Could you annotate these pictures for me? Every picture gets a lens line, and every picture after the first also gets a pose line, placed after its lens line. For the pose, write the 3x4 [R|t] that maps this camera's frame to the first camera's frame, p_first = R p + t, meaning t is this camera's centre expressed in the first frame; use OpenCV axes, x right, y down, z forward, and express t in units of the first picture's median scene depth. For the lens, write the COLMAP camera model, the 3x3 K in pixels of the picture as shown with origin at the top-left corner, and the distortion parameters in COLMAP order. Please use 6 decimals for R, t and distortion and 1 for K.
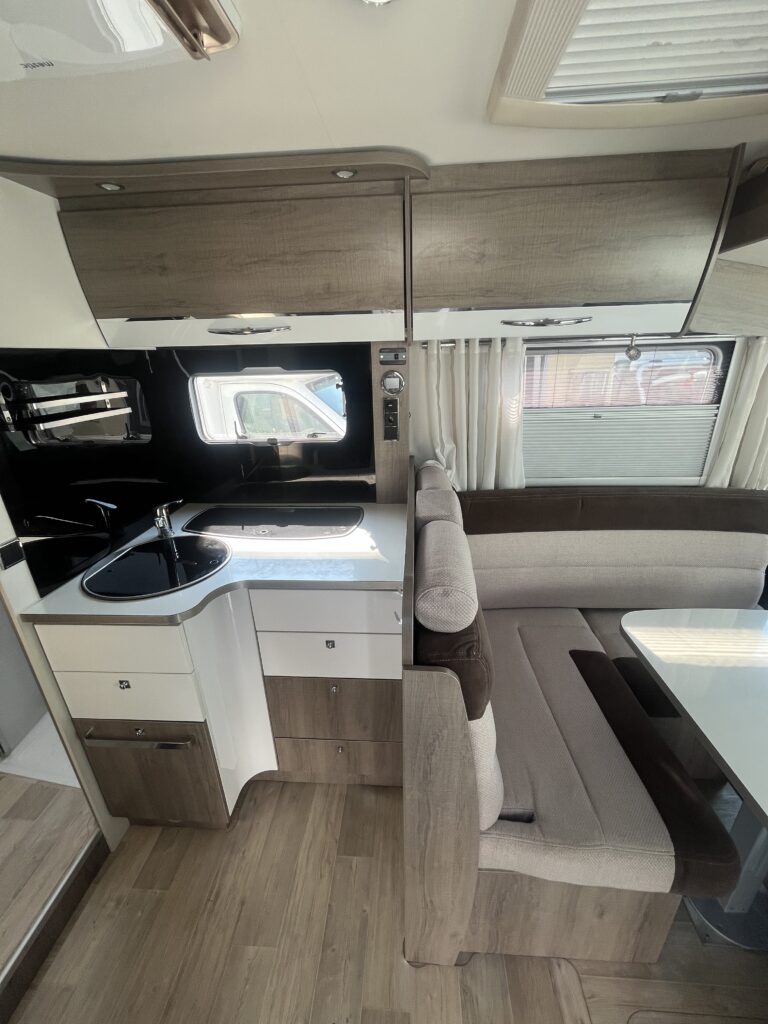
lens RADIAL K [[413.0, 0, 388.2], [0, 413.0, 512.5], [0, 0, 1]] dist [-0.002437, 0.000186]
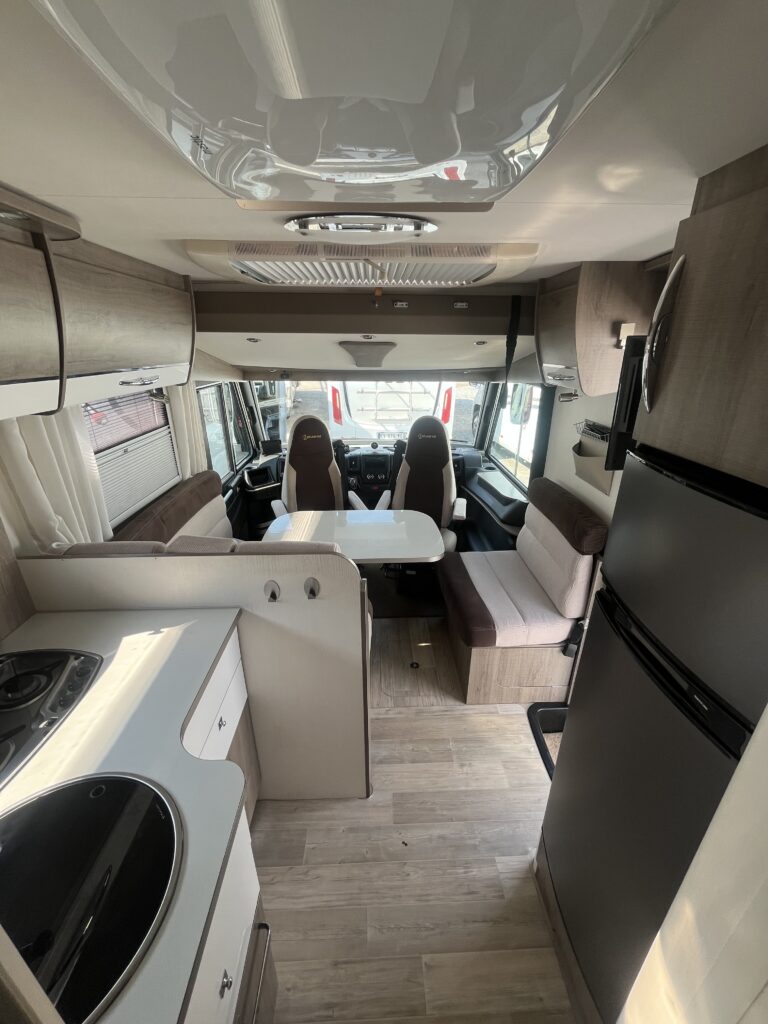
lens RADIAL K [[413.0, 0, 388.2], [0, 413.0, 512.5], [0, 0, 1]] dist [-0.002437, 0.000186]
pose [[-0.100702, -0.349614, 0.931466, -0.903458], [0.359410, 0.860219, 0.361729, -0.306064], [-0.927730, 0.371205, 0.039029, 0.432481]]
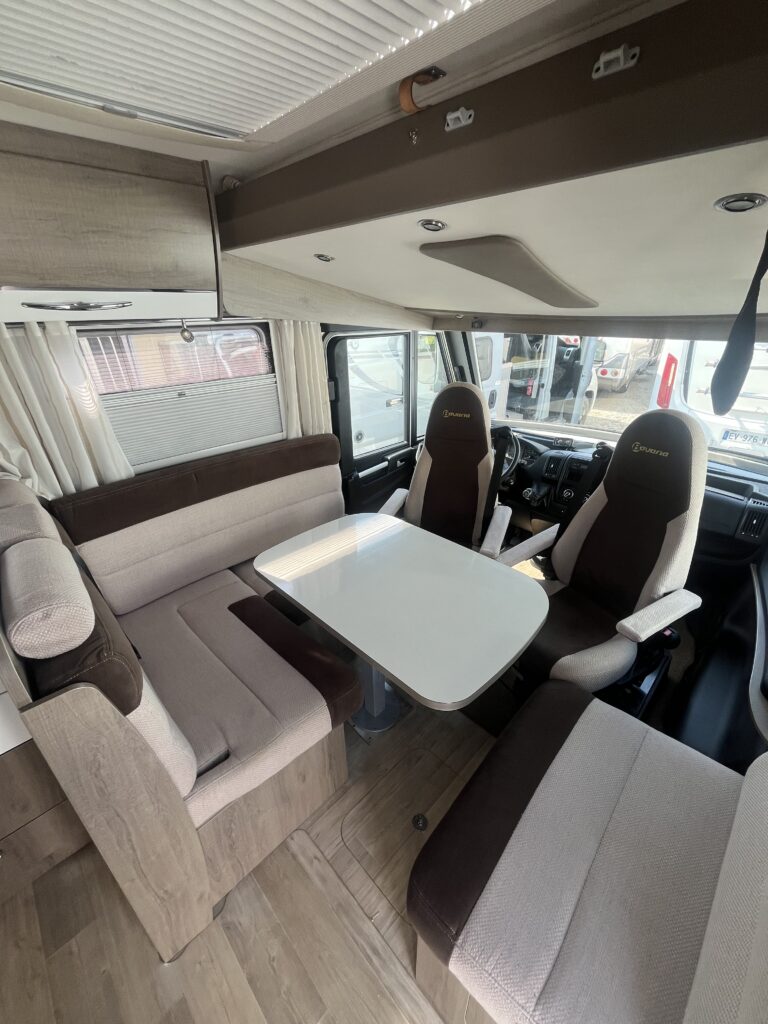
lens RADIAL K [[413.0, 0, 388.2], [0, 413.0, 512.5], [0, 0, 1]] dist [-0.002437, 0.000186]
pose [[0.666433, -0.312714, 0.676814, 0.060529], [0.264082, 0.947941, 0.177954, 0.008561], [-0.697229, 0.060141, 0.714321, -0.143259]]
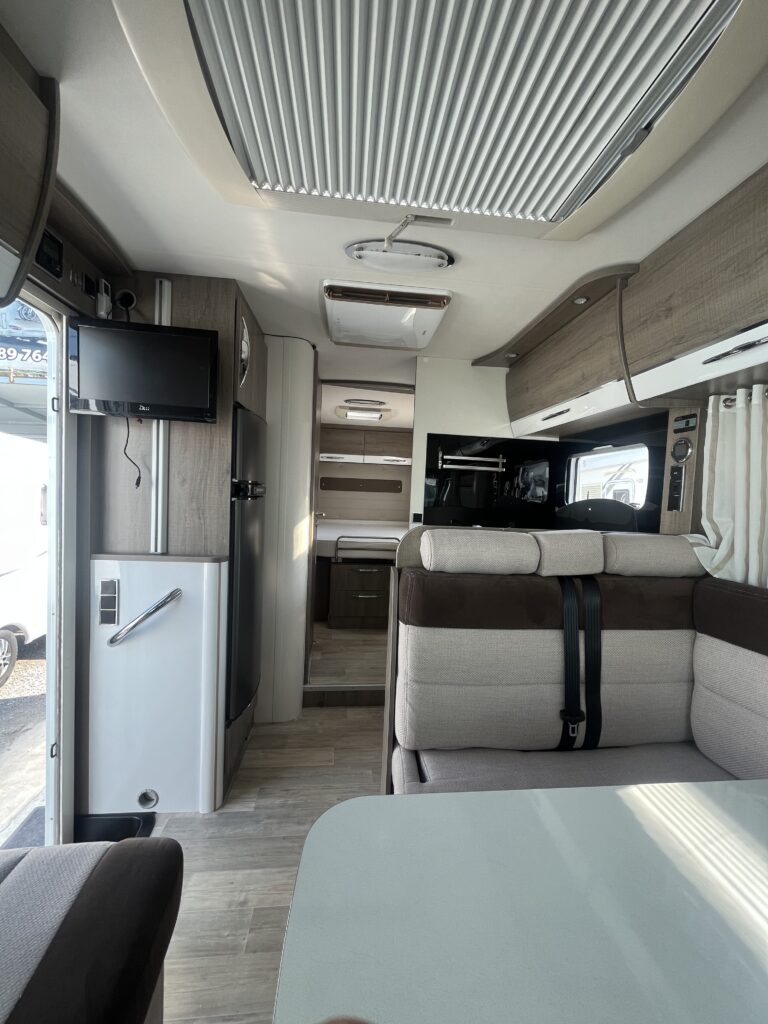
lens RADIAL K [[413.0, 0, 388.2], [0, 413.0, 512.5], [0, 0, 1]] dist [-0.002437, 0.000186]
pose [[0.165412, 0.079668, -0.983001, 1.054285], [-0.400104, 0.916443, 0.006947, 0.099365], [0.901419, 0.392154, 0.183466, 0.347754]]
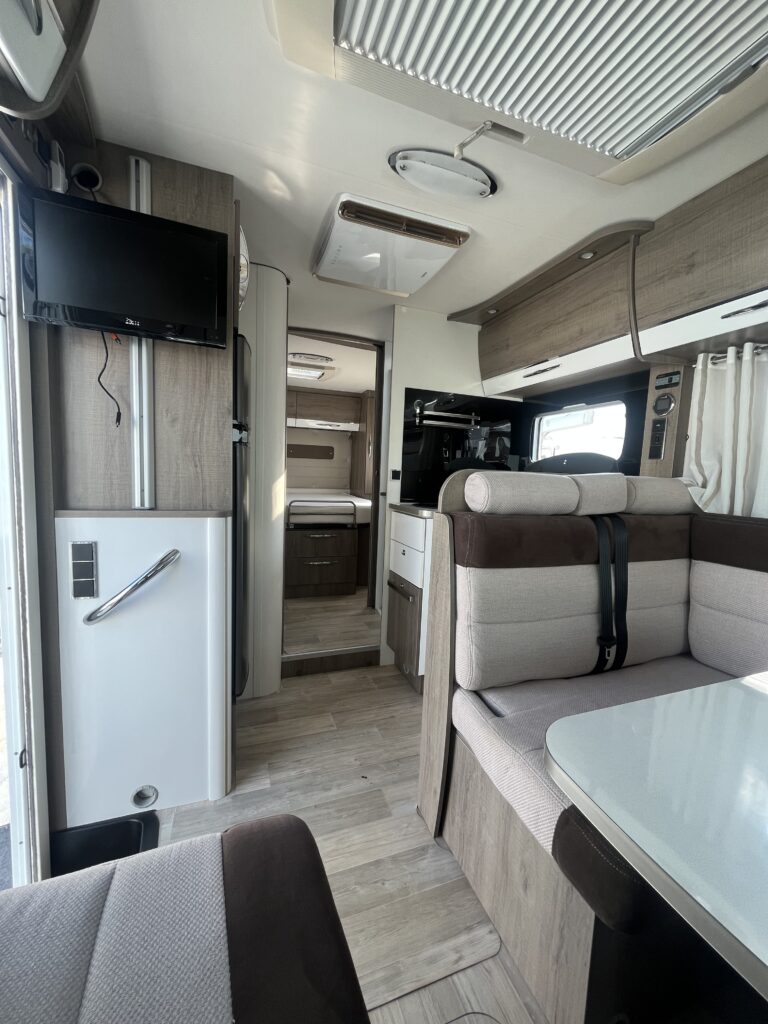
lens RADIAL K [[413.0, 0, 388.2], [0, 413.0, 512.5], [0, 0, 1]] dist [-0.002437, 0.000186]
pose [[0.405735, 0.130723, -0.904594, 0.901080], [-0.378134, 0.925054, -0.035924, 0.311187], [0.832102, 0.356633, 0.424758, 0.076185]]
